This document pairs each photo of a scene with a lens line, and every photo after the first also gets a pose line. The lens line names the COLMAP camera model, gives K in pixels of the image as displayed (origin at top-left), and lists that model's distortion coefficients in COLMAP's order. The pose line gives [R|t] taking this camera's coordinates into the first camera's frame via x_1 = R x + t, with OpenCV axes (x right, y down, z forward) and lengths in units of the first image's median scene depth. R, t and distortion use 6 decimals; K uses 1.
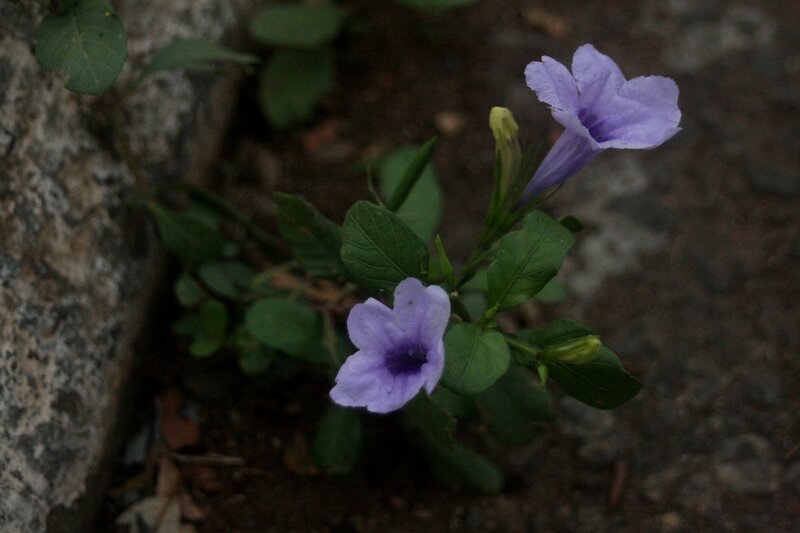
lens RADIAL K [[1592.0, 0, 400.0], [0, 1592.0, 266.5], [0, 0, 1]] dist [-0.021659, -0.089435]
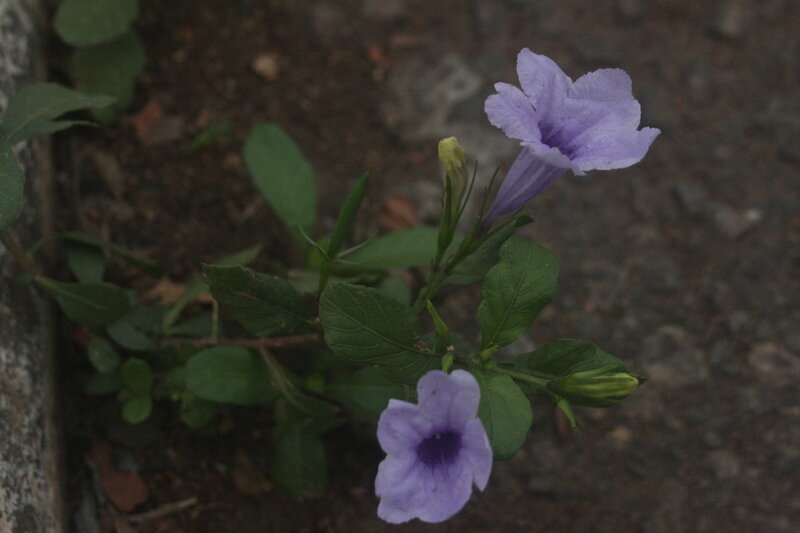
lens RADIAL K [[1468.1, 0, 400.0], [0, 1468.1, 266.5], [0, 0, 1]] dist [-0.063646, -0.483658]
pose [[0.951535, -0.258159, 0.167138, -0.103196], [0.230553, 0.958469, 0.167876, -0.148035], [-0.203535, -0.121205, 0.971536, 0.145148]]
